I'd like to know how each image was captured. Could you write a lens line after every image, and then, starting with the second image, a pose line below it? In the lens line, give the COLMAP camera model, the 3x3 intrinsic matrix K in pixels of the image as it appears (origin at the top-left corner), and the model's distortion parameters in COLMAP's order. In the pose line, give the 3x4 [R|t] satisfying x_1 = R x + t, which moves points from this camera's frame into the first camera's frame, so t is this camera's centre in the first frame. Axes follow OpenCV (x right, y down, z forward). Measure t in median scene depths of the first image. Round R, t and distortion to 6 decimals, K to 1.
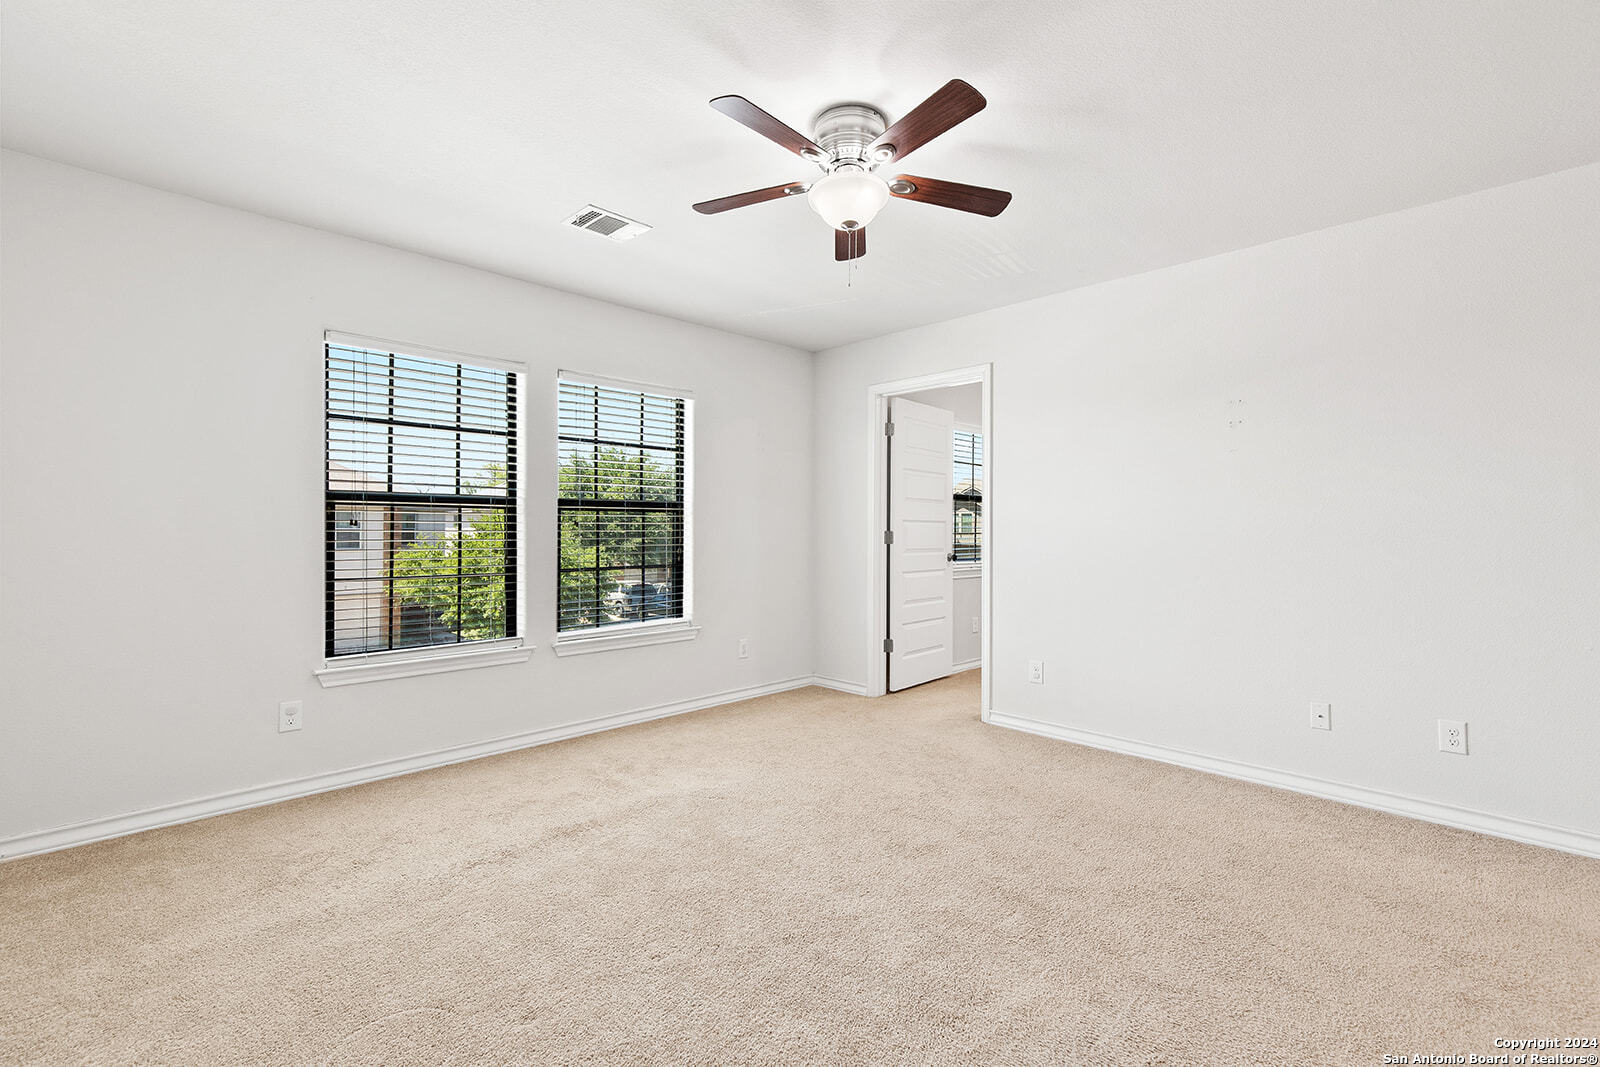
lens RADIAL K [[722.0, 0, 800.0], [0, 722.0, 533.5], [0, 0, 1]] dist [0.004141, 0.000719]
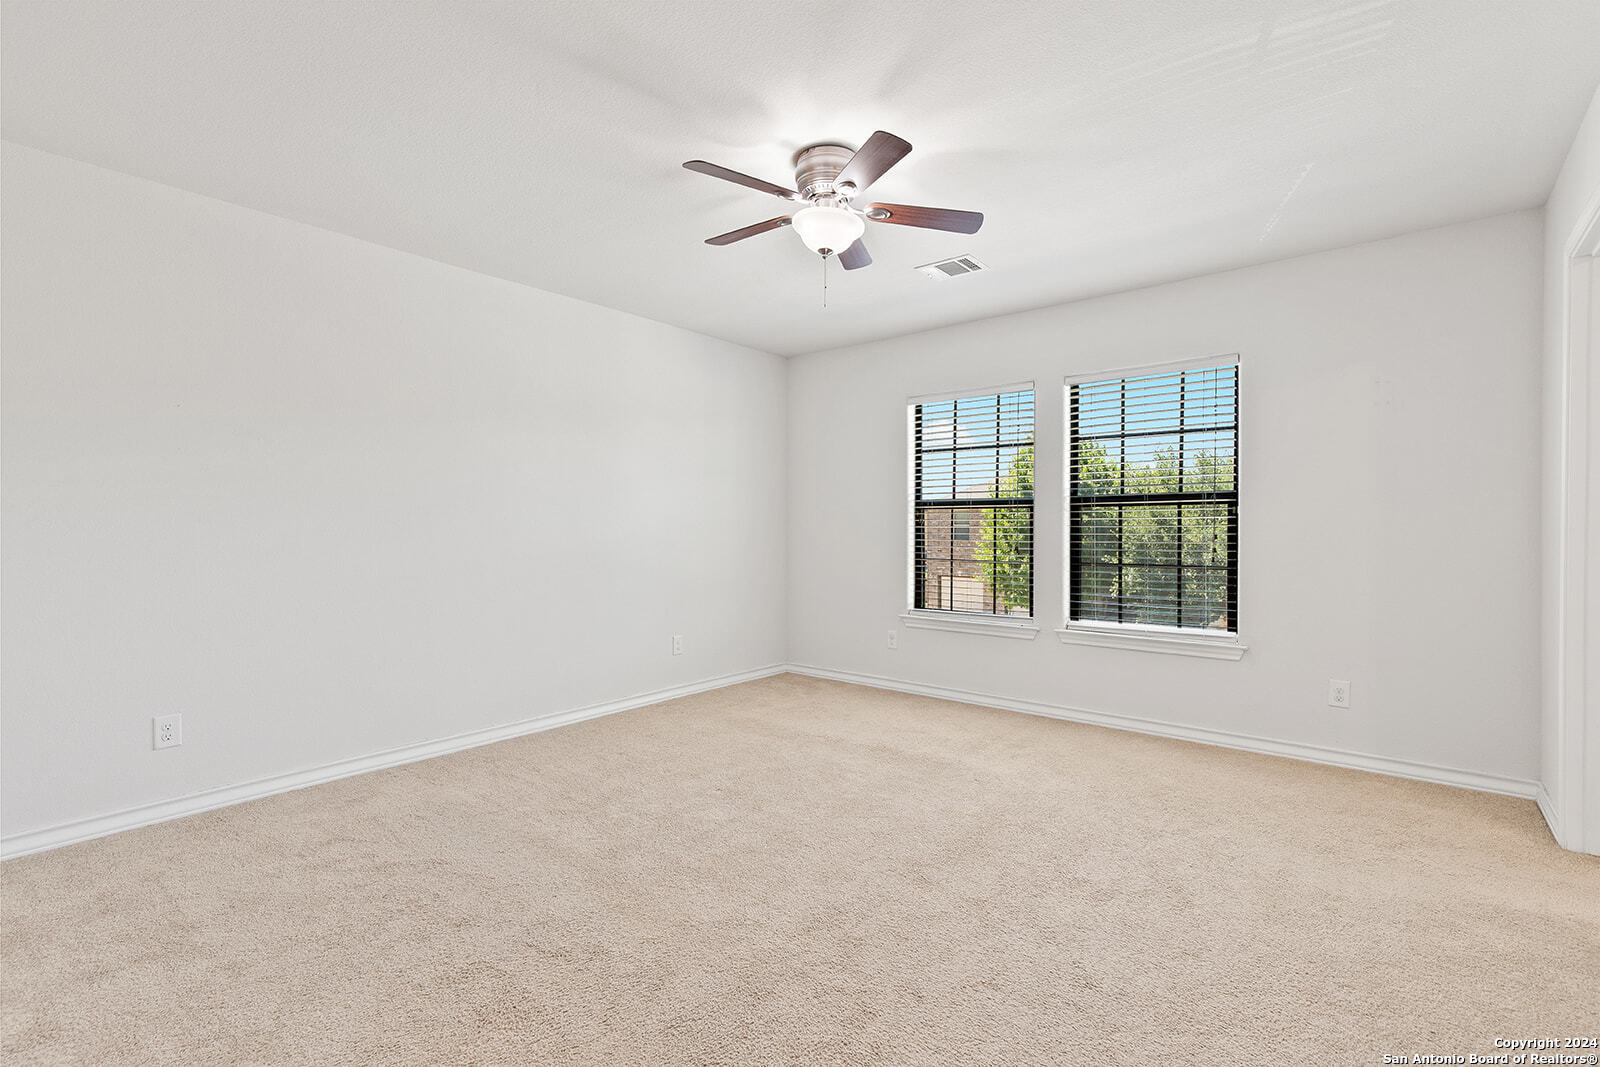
lens RADIAL K [[722.0, 0, 800.0], [0, 722.0, 533.5], [0, 0, 1]] dist [0.004141, 0.000719]
pose [[0.085553, 0.007848, -0.996303, 0.724124], [-0.002946, 0.999967, 0.007624, -0.000387], [0.996329, 0.002283, 0.085574, 0.522755]]
